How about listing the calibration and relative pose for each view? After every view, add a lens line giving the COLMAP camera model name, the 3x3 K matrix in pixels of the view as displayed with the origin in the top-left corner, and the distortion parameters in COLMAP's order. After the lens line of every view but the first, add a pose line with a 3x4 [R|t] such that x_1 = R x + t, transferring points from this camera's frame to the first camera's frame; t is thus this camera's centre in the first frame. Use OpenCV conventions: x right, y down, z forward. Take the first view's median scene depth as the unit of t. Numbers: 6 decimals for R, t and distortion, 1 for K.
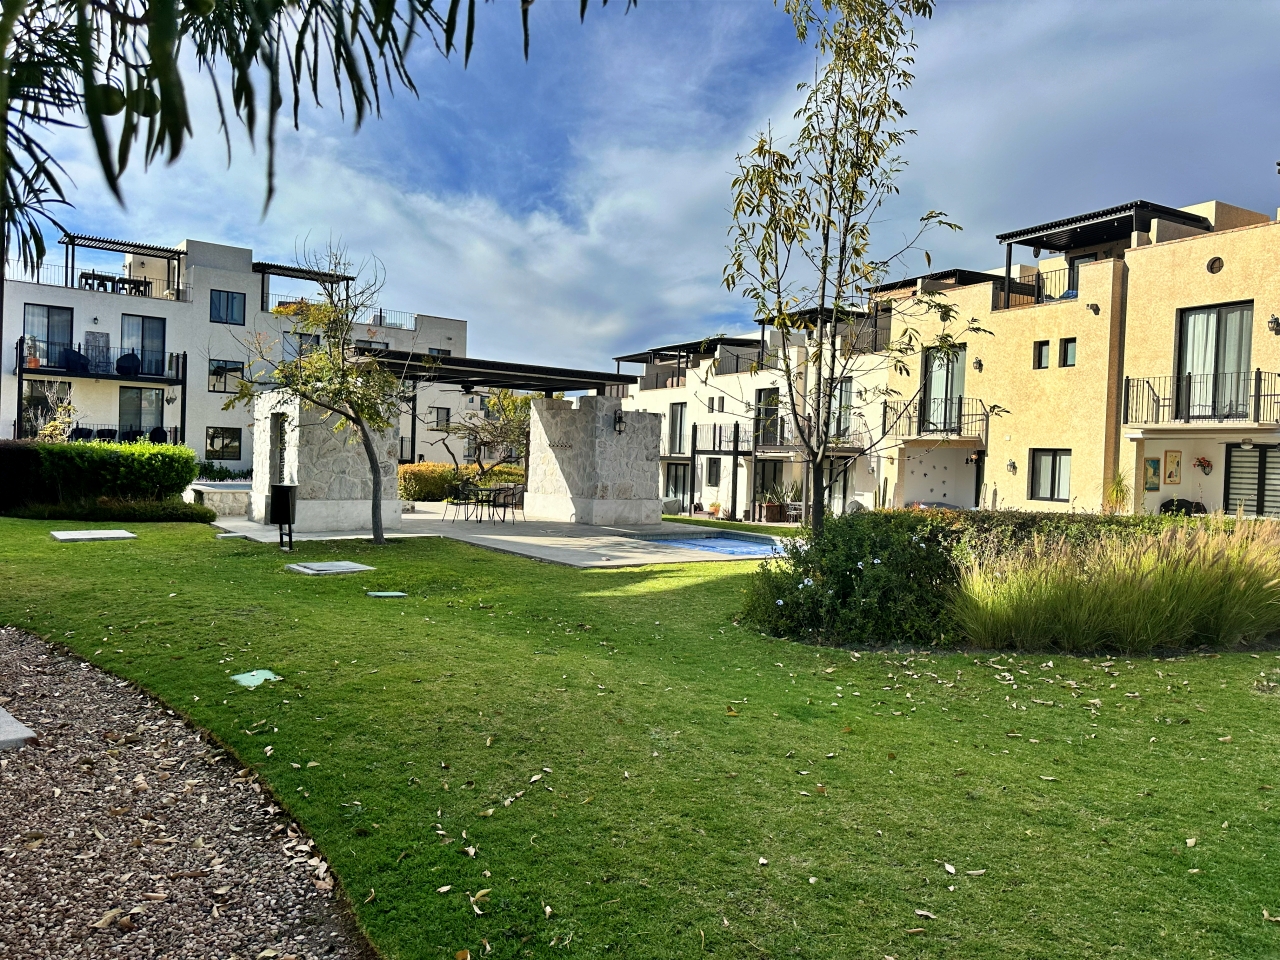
lens RADIAL K [[902.2, 0, 644.3], [0, 902.2, 478.5], [0, 0, 1]] dist [0.007097, 0.000927]
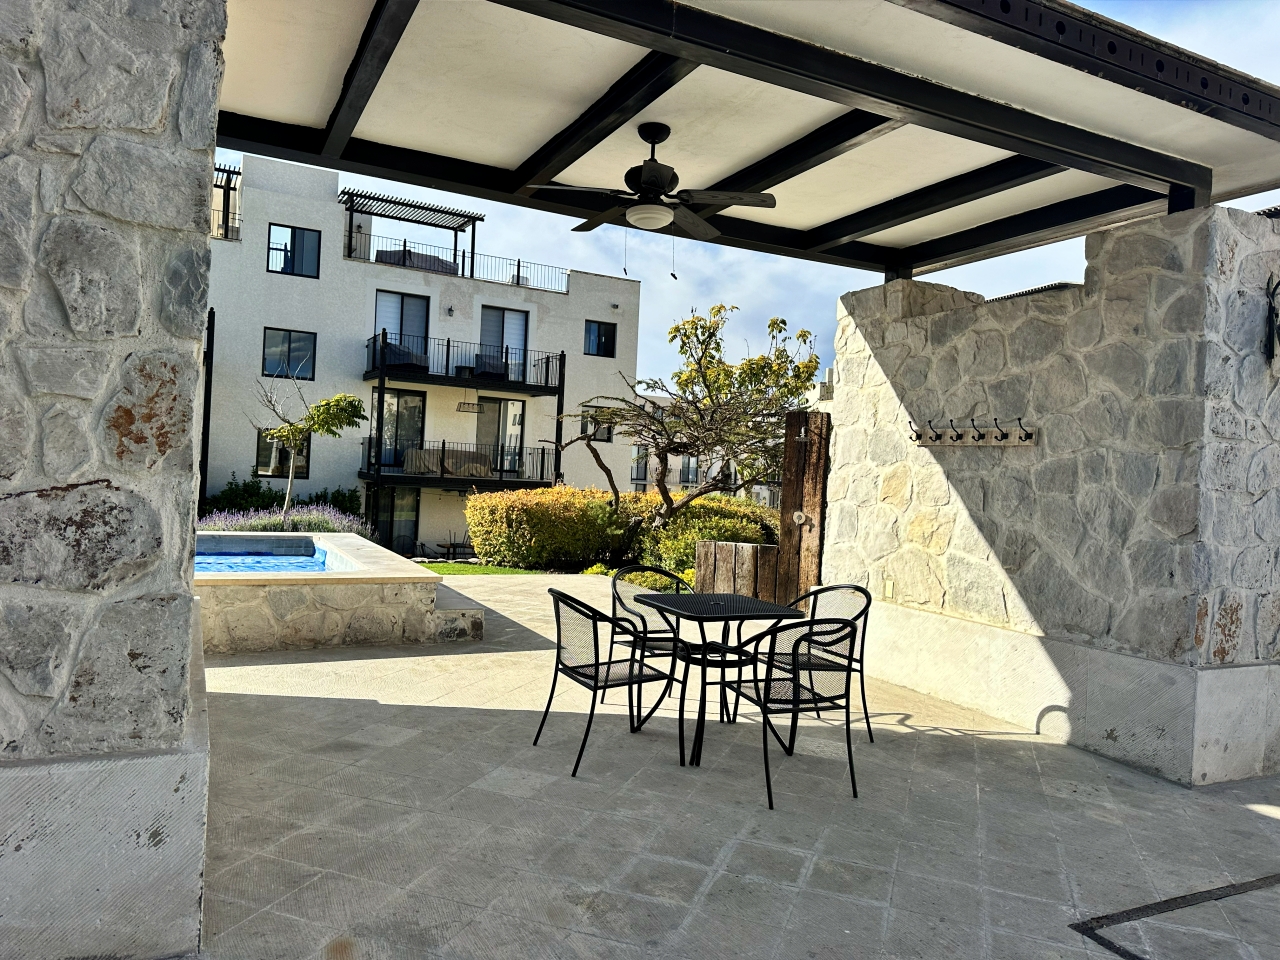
lens RADIAL K [[902.2, 0, 639.2], [0, 902.2, 481.1], [0, 0, 1]] dist [0.007097, 0.000927]
pose [[0.981545, 0.017888, -0.190391, -0.134293], [-0.023040, 0.999425, -0.024884, -0.012861], [0.189836, 0.028812, 0.981393, 0.681582]]
